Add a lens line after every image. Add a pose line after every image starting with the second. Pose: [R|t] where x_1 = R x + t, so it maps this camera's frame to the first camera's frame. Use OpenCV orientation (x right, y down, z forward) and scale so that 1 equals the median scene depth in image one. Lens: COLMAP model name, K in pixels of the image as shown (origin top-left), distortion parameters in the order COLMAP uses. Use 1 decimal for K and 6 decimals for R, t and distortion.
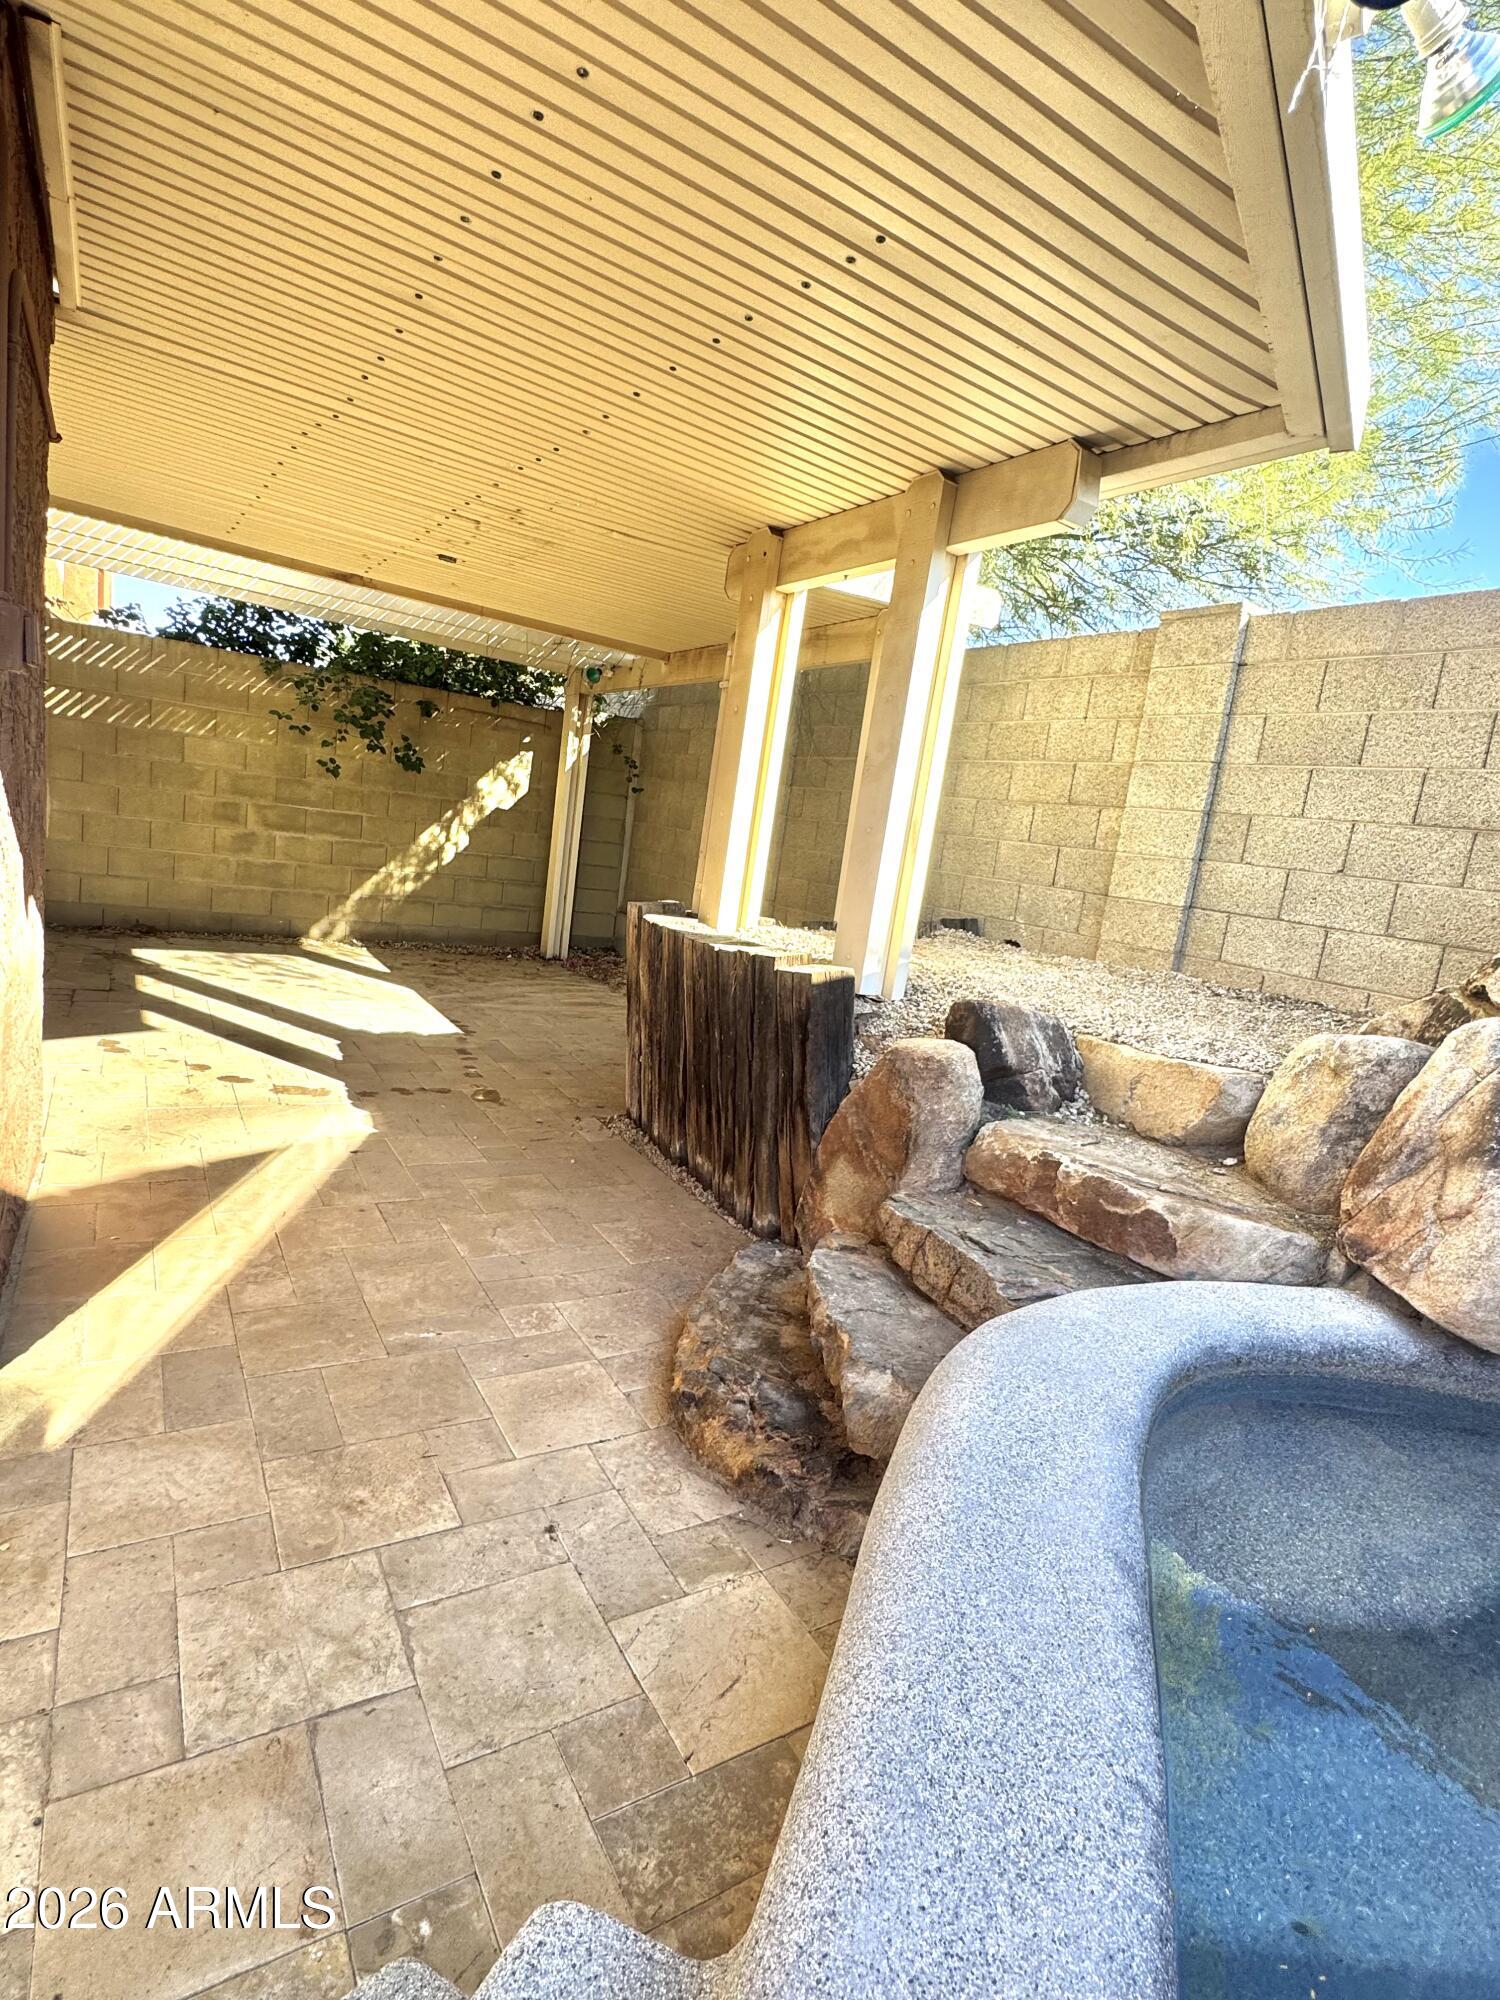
lens RADIAL K [[992.9, 0, 757.1], [0, 992.9, 995.6], [0, 0, 1]] dist [-0.002864, -0.000320]
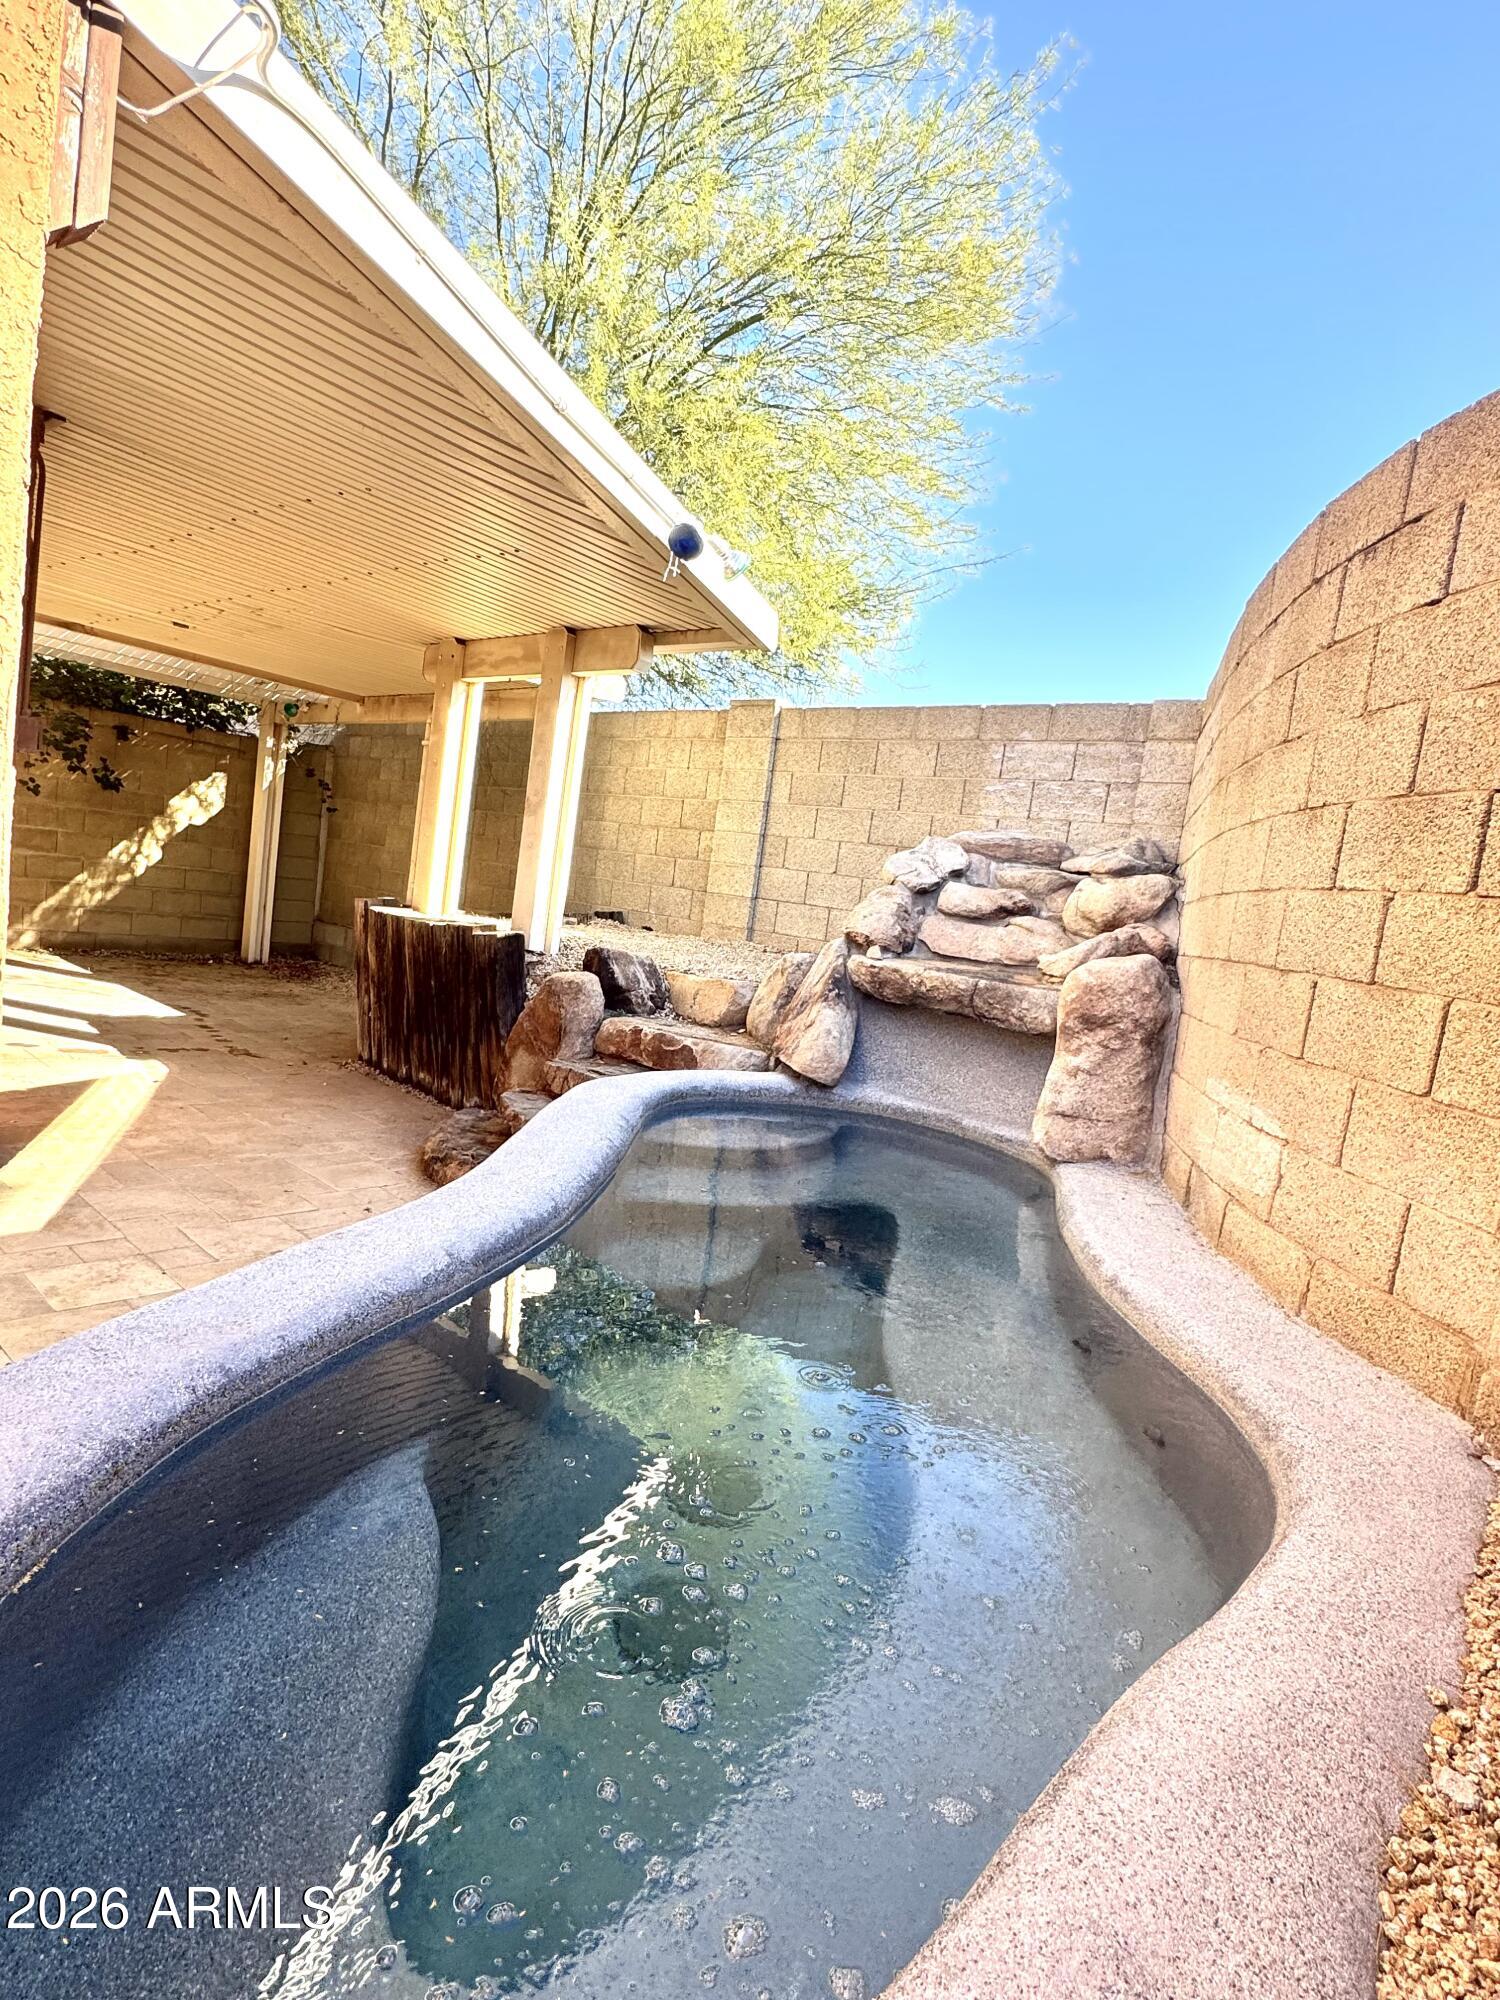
lens RADIAL K [[1032.4, 0, 749.5], [0, 1032.4, 995.6], [0, 0, 1]] dist [0.004782, 0.001011]
pose [[0.956834, -0.038011, 0.288138, -0.030748], [0.044583, 0.998873, -0.016279, 0.095547], [-0.287195, 0.028423, 0.957450, -0.558650]]
